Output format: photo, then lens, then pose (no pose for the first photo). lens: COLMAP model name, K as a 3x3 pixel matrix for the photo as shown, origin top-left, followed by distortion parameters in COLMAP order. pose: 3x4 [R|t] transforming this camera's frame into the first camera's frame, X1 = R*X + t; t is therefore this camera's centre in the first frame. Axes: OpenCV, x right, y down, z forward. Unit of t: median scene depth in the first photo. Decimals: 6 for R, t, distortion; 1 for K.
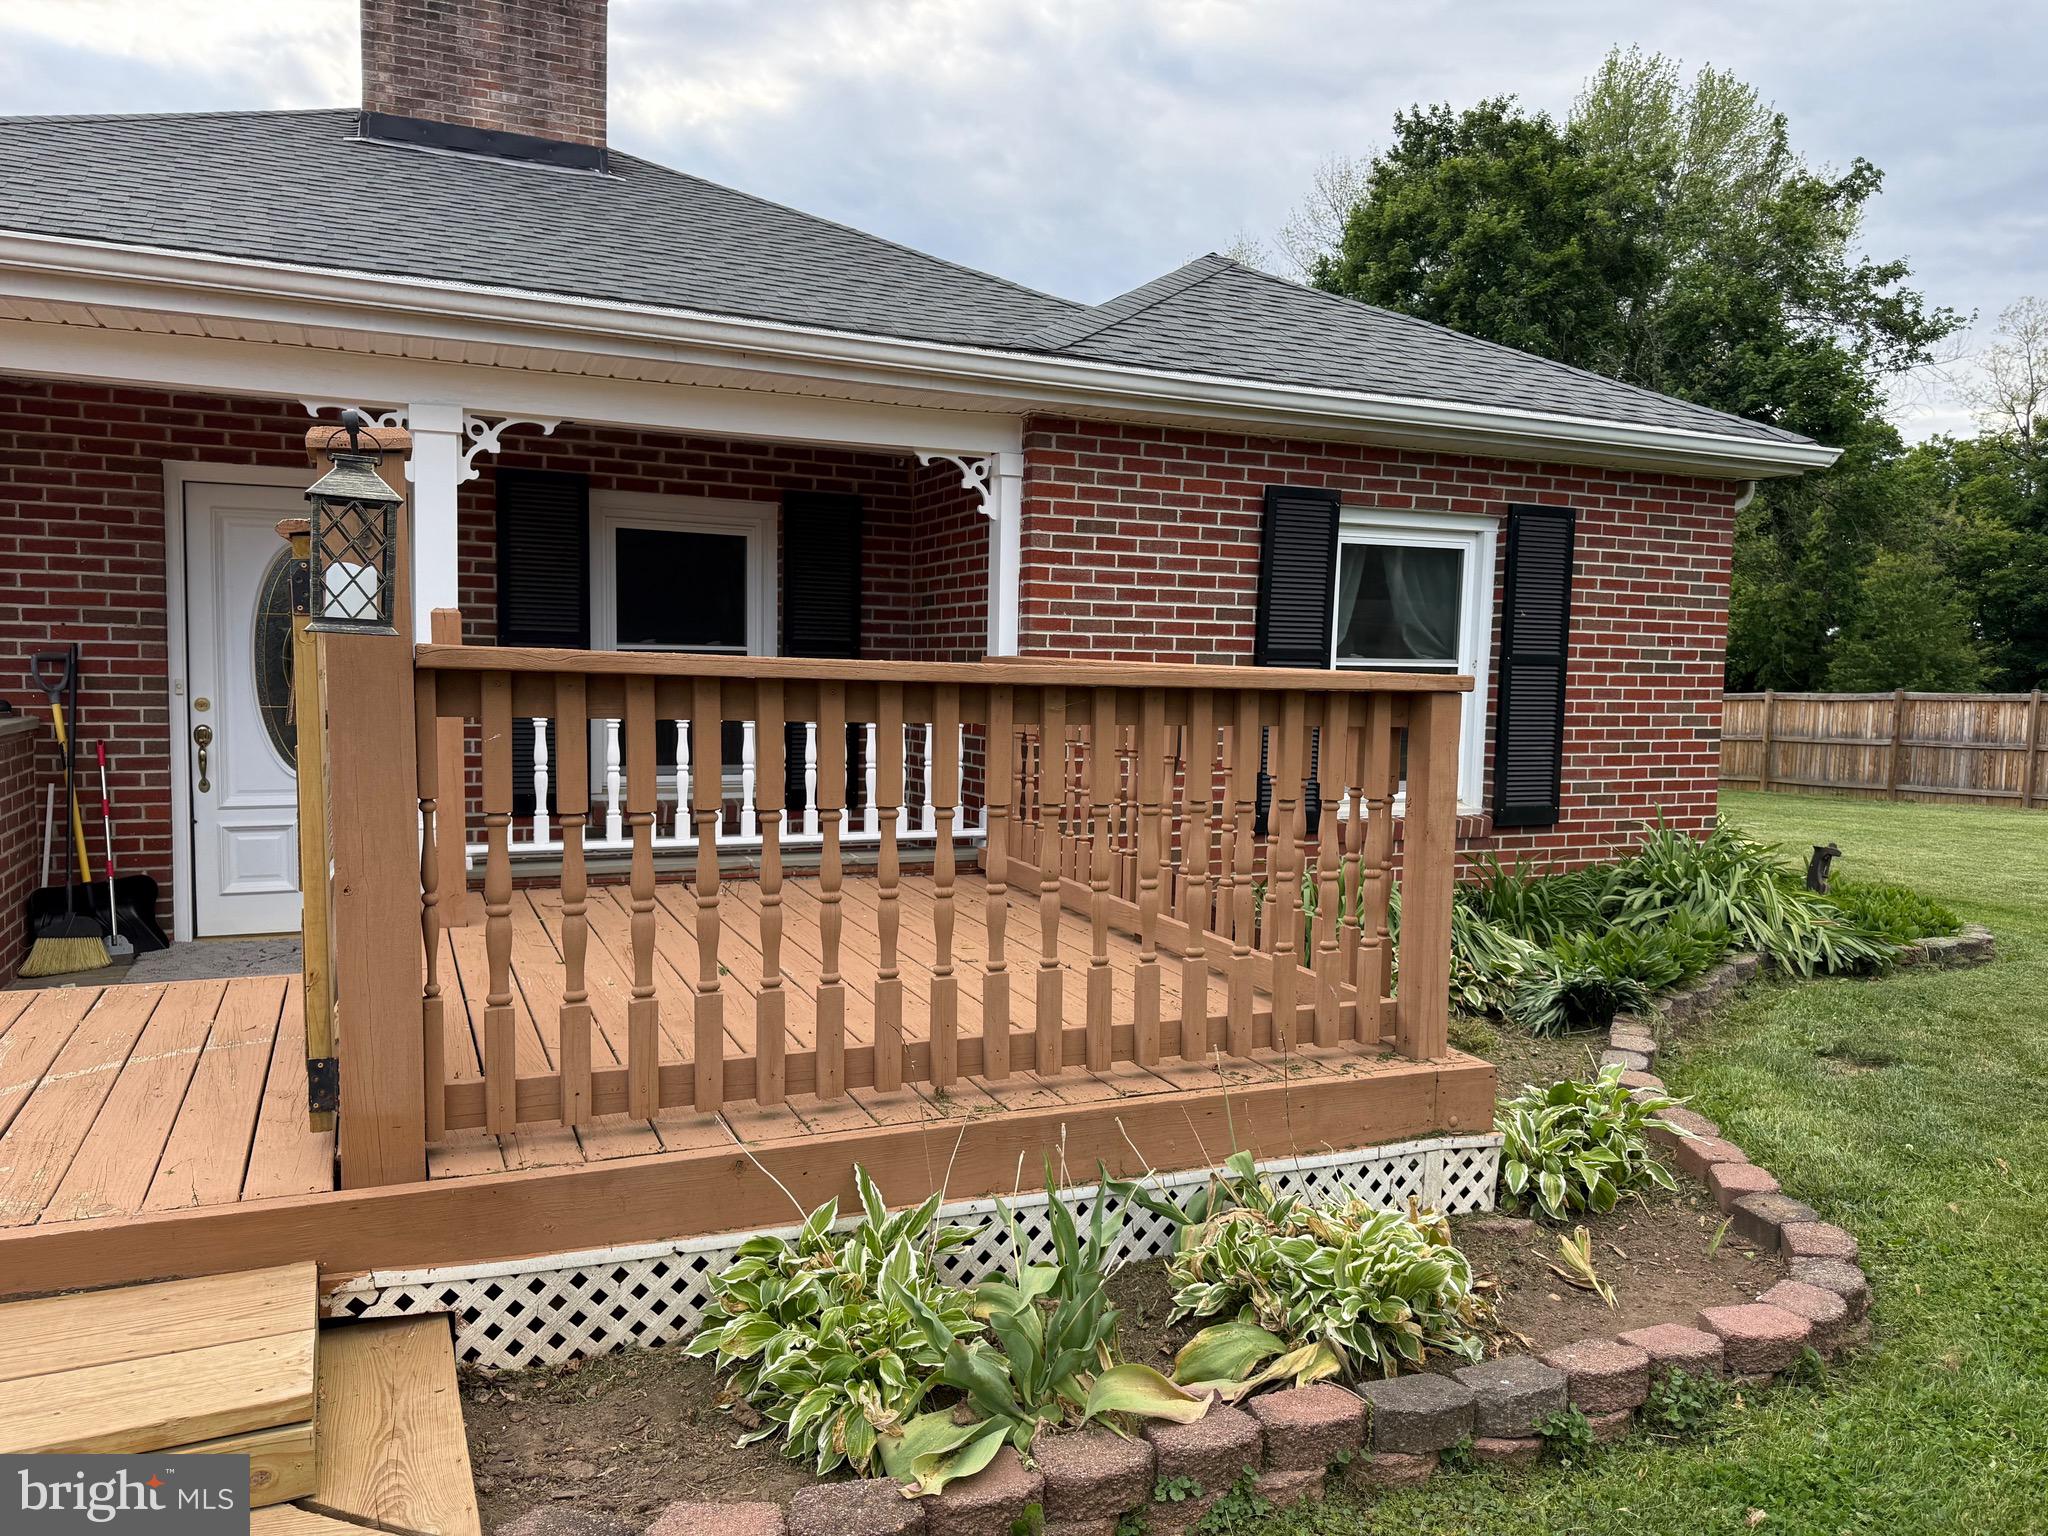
lens RADIAL K [[1439.8, 0, 1025.8], [0, 1439.8, 782.2], [0, 0, 1]] dist [0.137613, -0.267780]
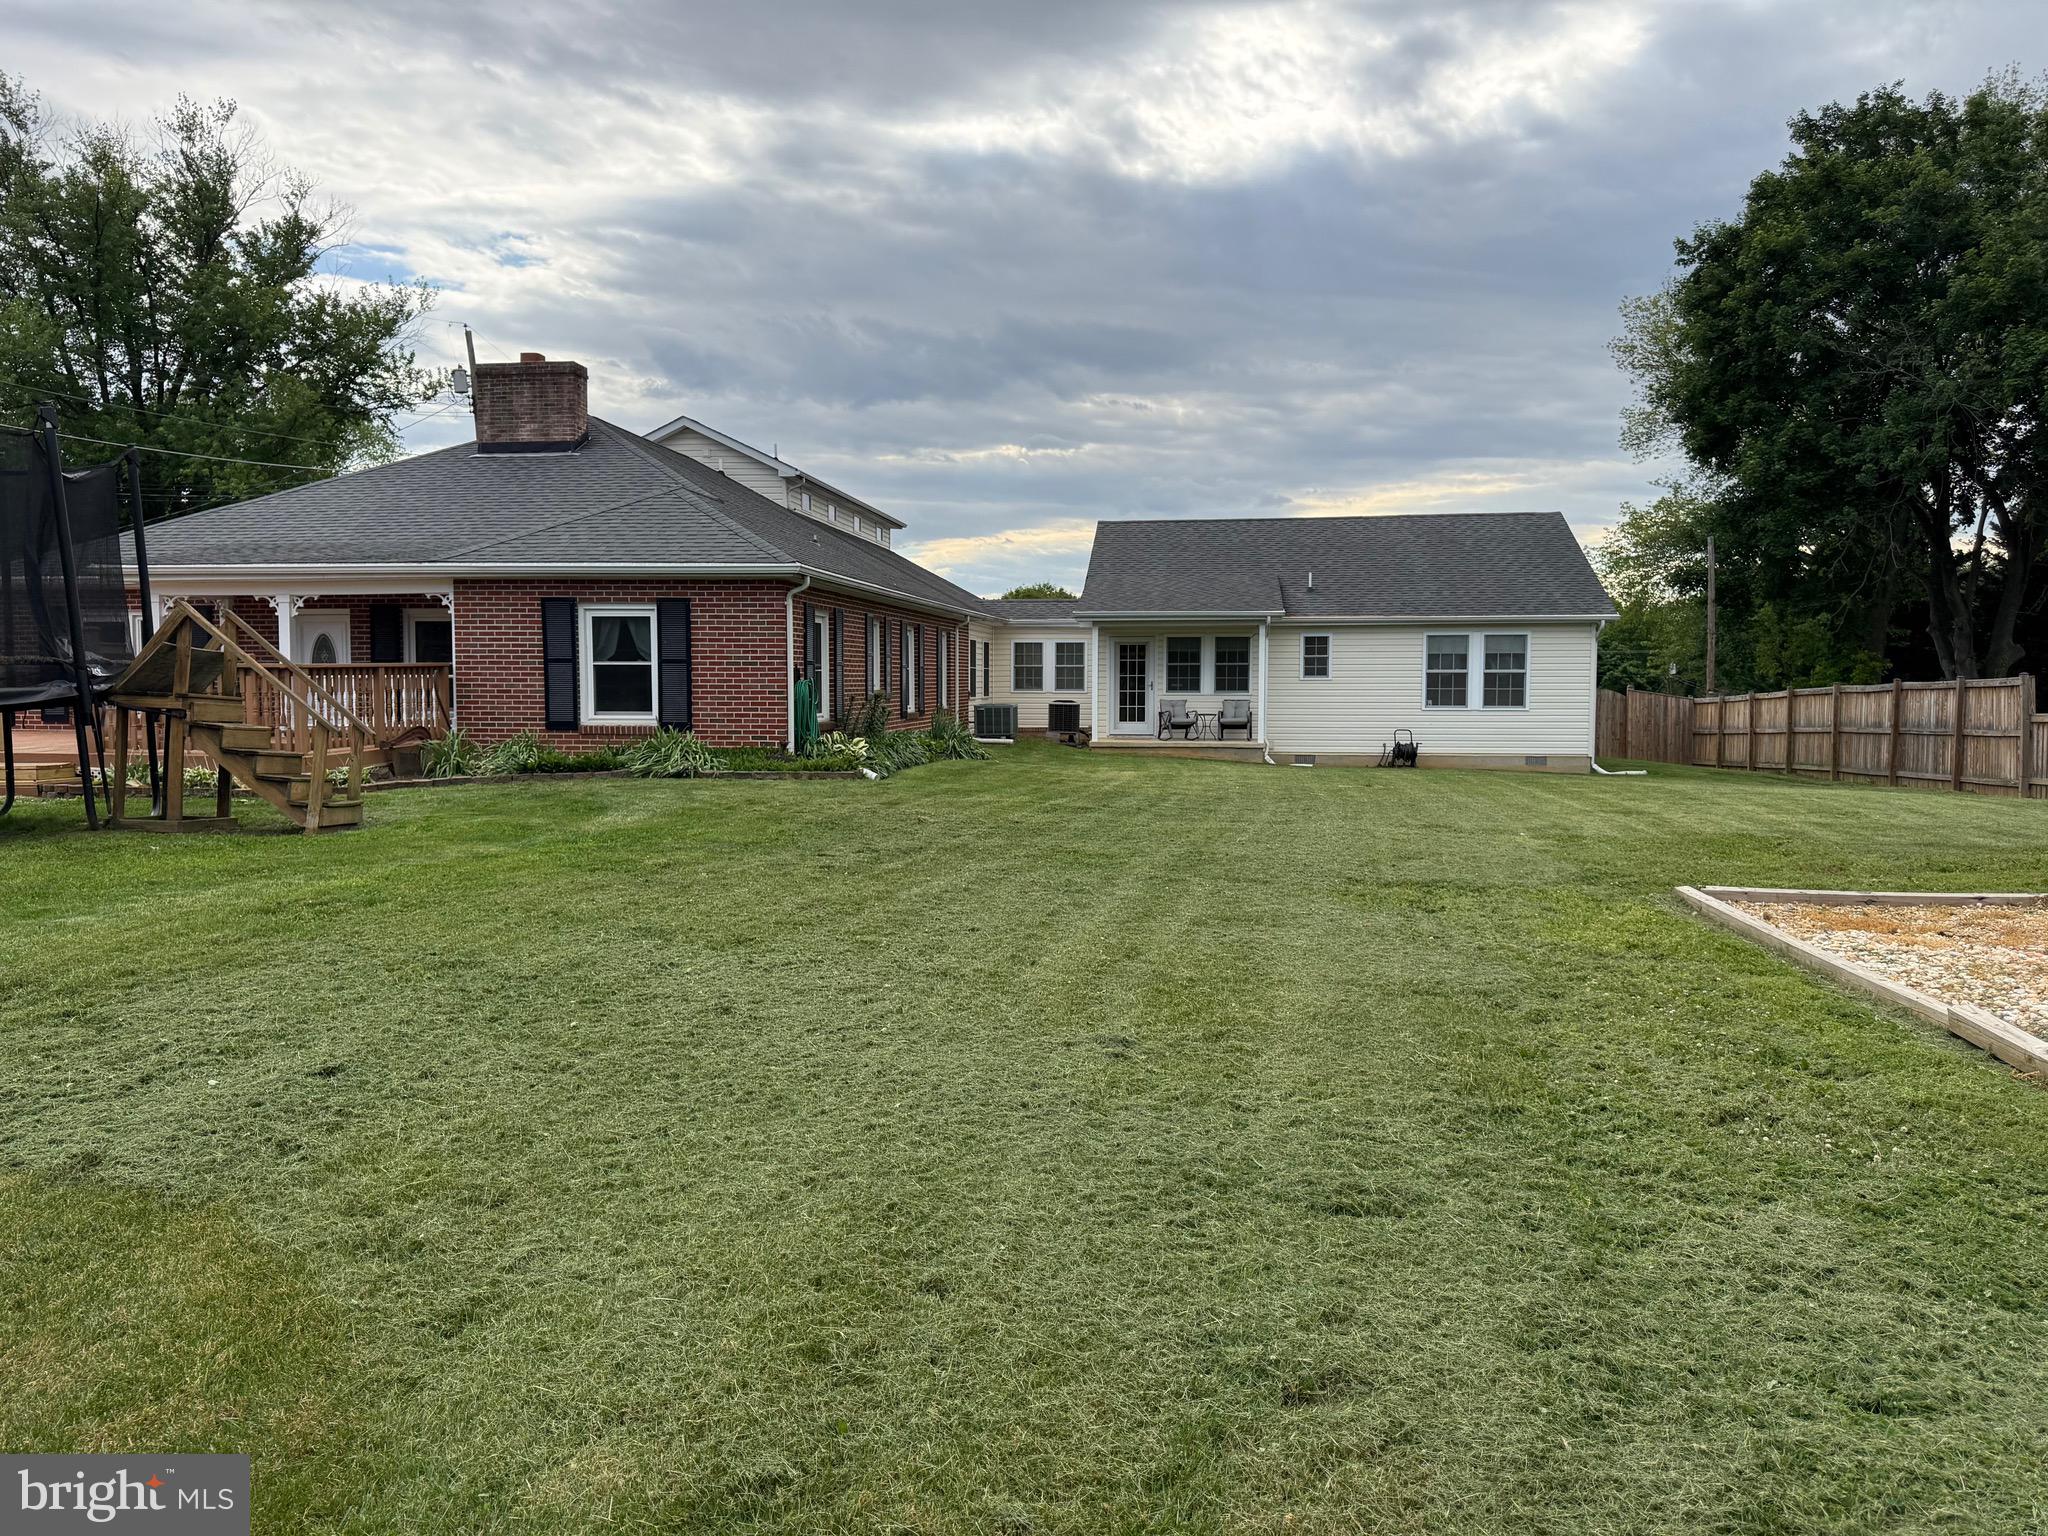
lens RADIAL K [[1439.8, 0, 1025.8], [0, 1439.8, 782.2], [0, 0, 1]] dist [0.137613, -0.267780]
pose [[0.837128, 0.023470, -0.546503, 1.649678], [-0.030452, 0.999529, -0.003720, 0.082227], [0.546159, 0.019756, 0.837449, -0.523775]]
